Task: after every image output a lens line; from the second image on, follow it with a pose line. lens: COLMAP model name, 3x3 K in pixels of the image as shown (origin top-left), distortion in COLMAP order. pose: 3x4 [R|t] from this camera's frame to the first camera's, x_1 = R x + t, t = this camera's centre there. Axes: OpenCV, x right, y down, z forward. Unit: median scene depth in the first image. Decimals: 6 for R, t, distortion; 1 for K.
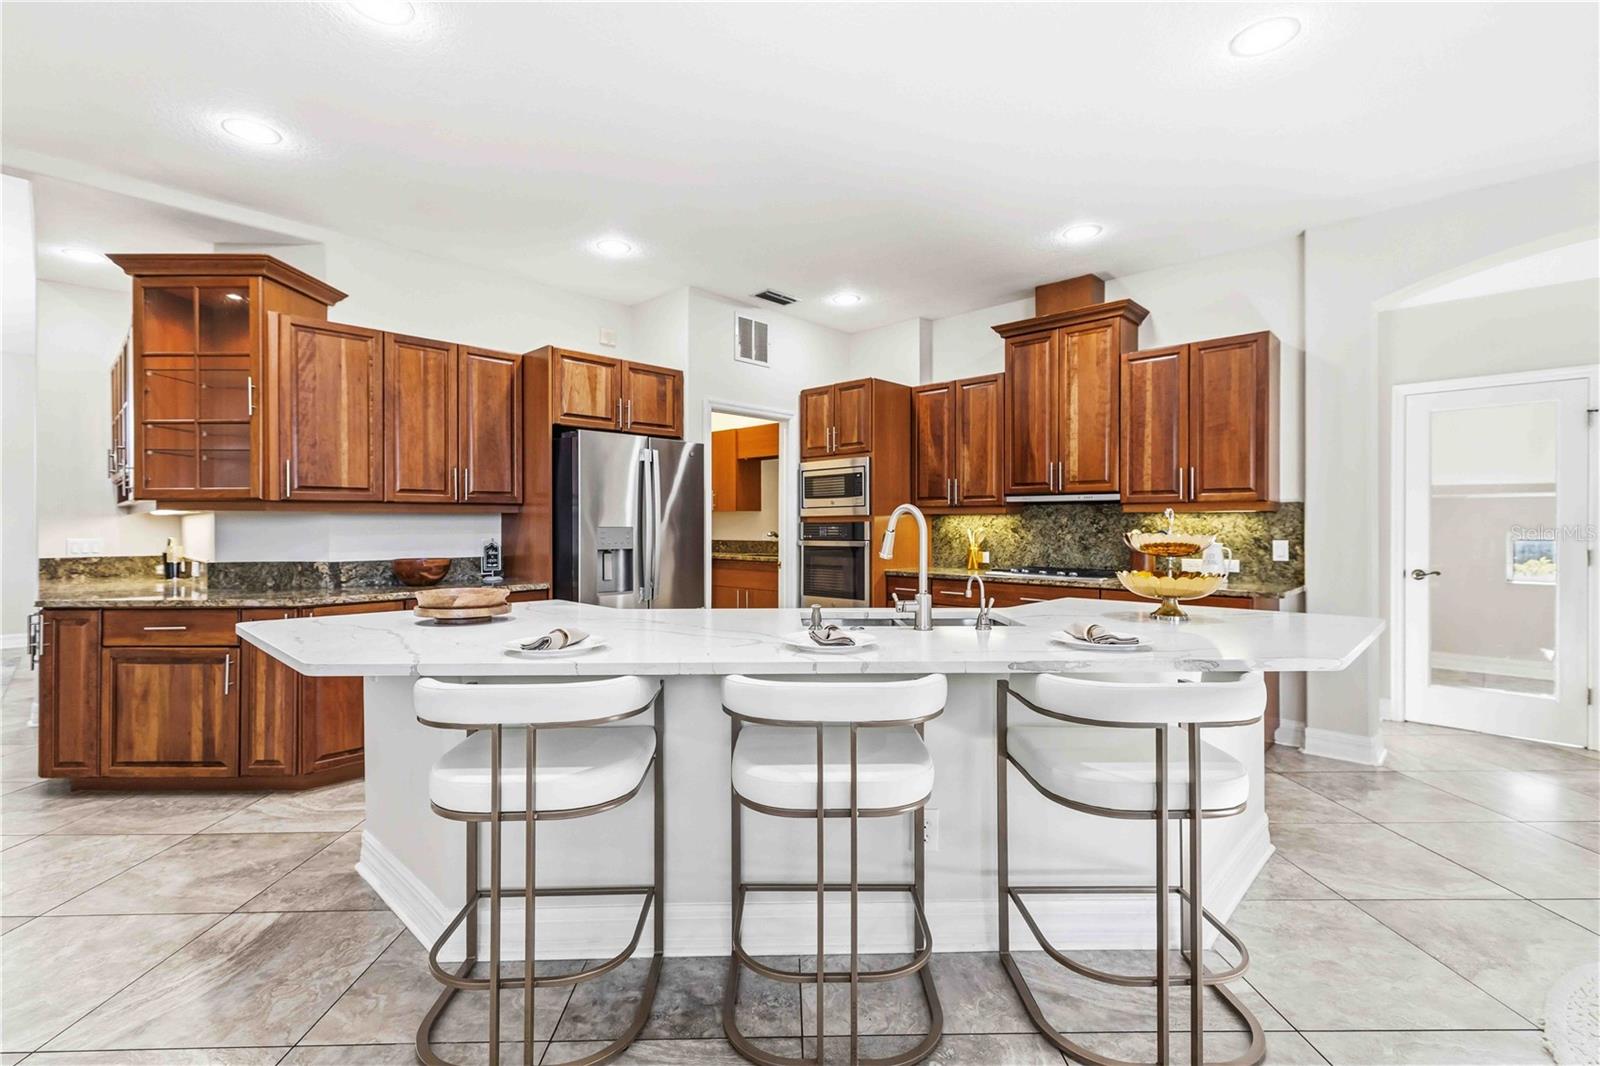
lens RADIAL K [[720.1, 0, 799.5], [0, 720.1, 527.3], [0, 0, 1]] dist [0.003418, 0.000240]
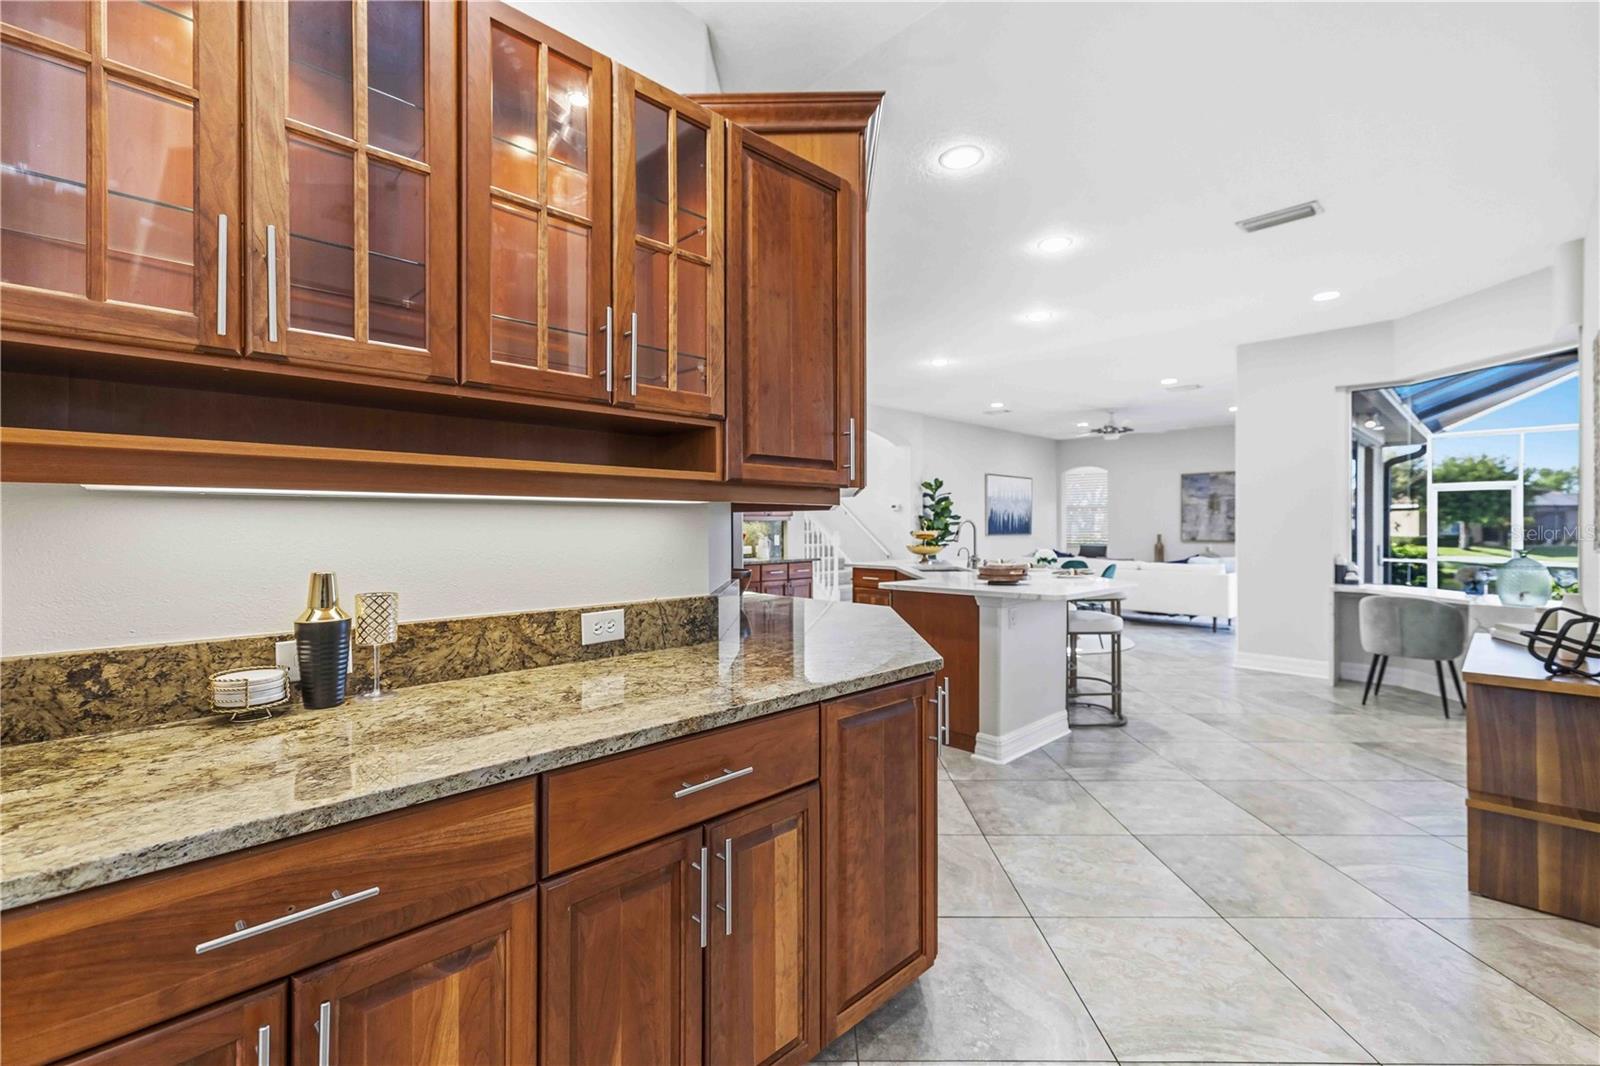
lens RADIAL K [[698.8, 0, 799.7], [0, 698.8, 524.4], [0, 0, 1]] dist [0.001829, 0.000349]
pose [[0.027113, 0.003630, 0.999626, -1.129943], [0.005304, 0.999979, -0.003775, -0.003827], [-0.999618, 0.005404, 0.027093, 0.760934]]
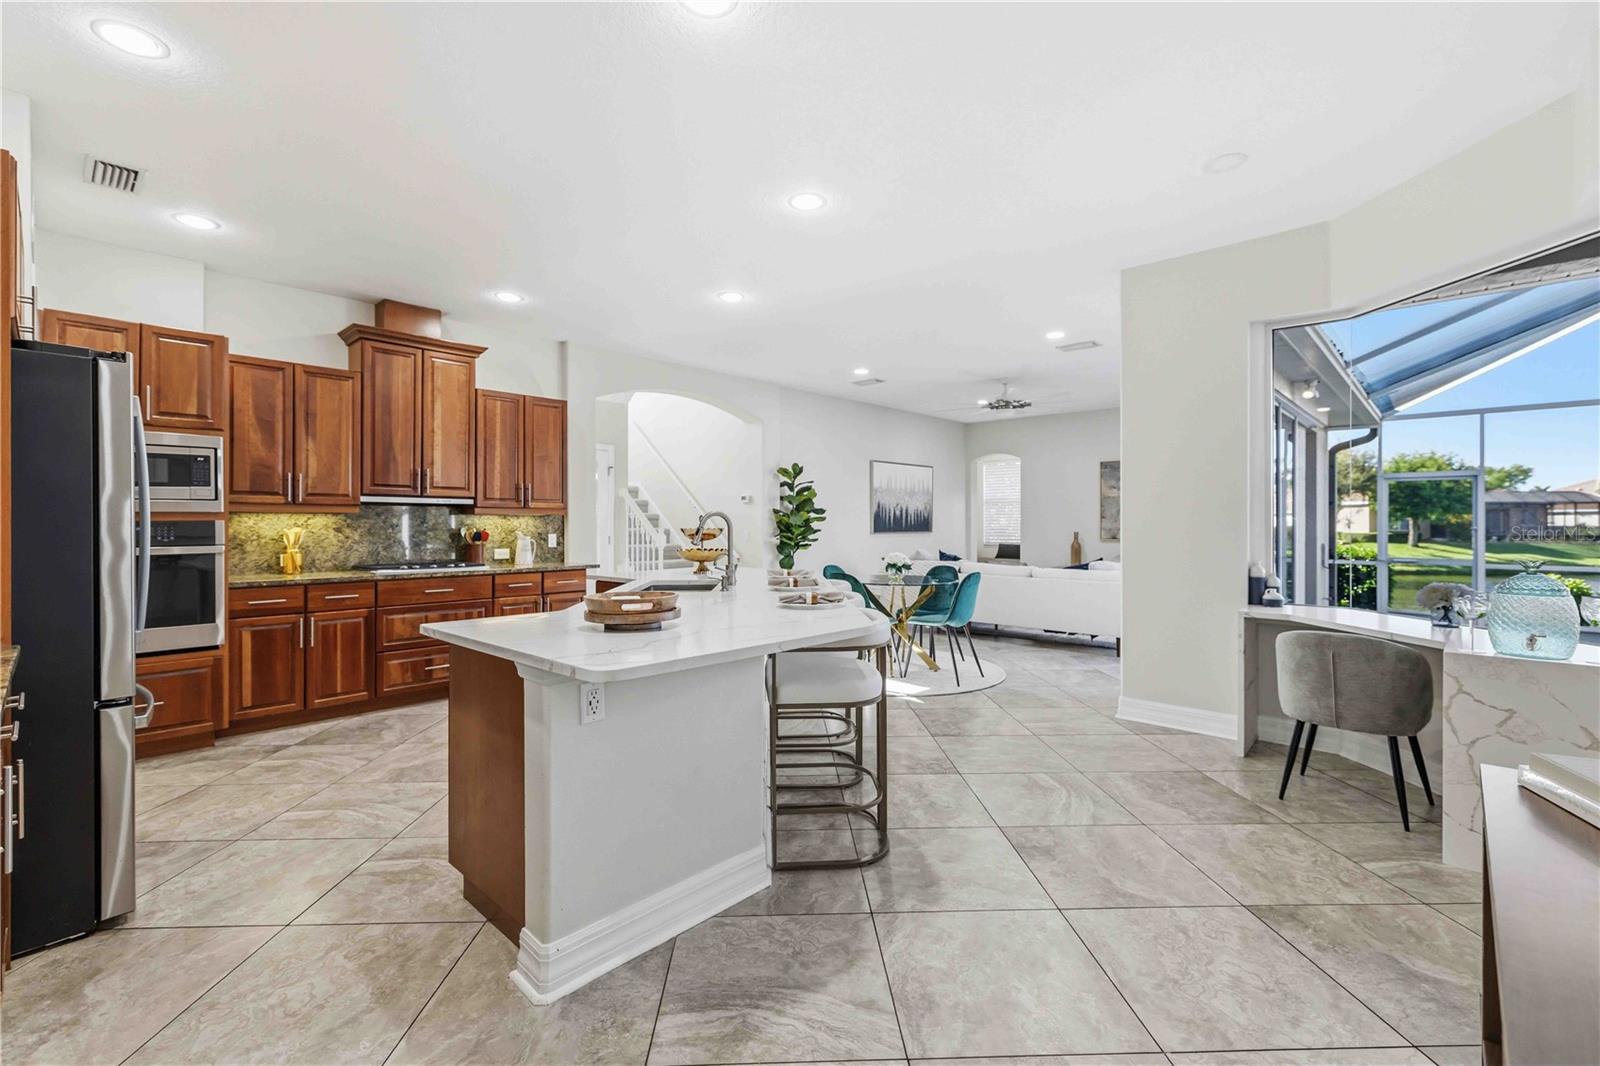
lens RADIAL K [[698.8, 0, 799.7], [0, 698.8, 524.4], [0, 0, 1]] dist [0.001829, 0.000349]
pose [[-0.013601, -0.001506, 0.999906, -0.729719], [0.004933, 0.999987, 0.001573, -0.001805], [-0.999895, 0.004953, -0.013594, 0.420807]]
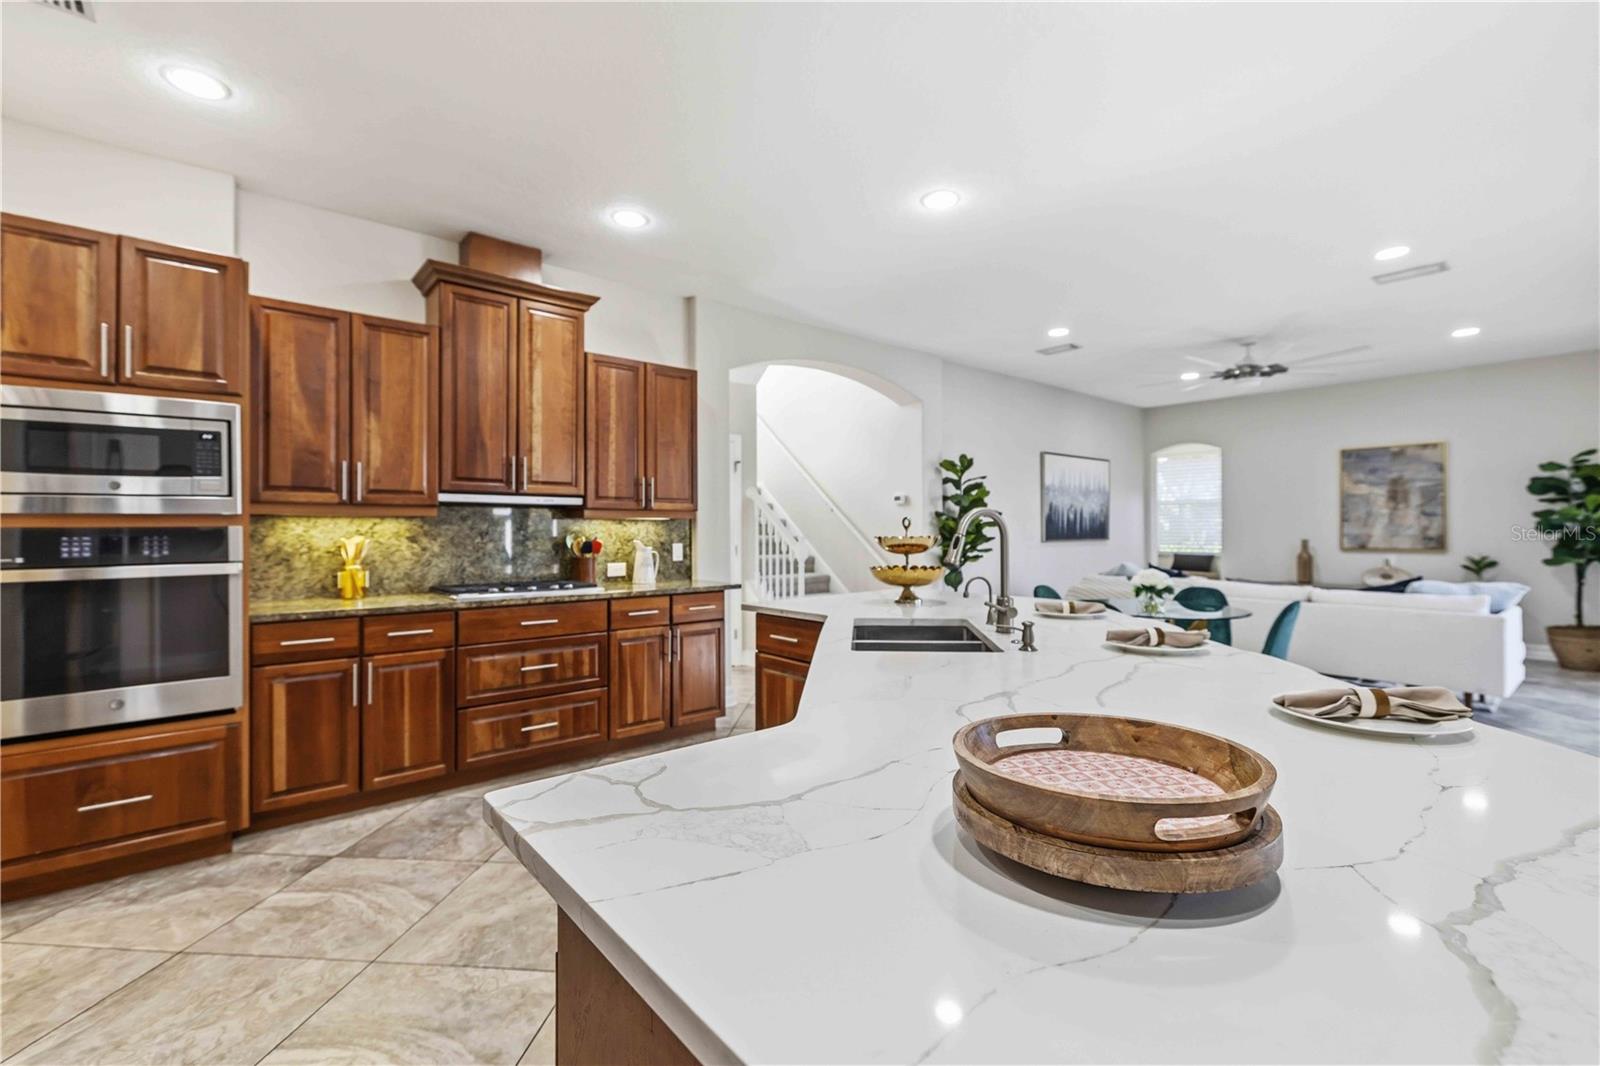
lens RADIAL K [[696.8, 0, 799.7], [0, 696.8, 529.3], [0, 0, 1]] dist [-0.001999, 0.005390]
pose [[0.107686, 0.001359, 0.994184, -0.407913], [0.007552, 0.999969, -0.002185, -0.001477], [-0.994156, 0.007743, 0.107672, 0.578451]]
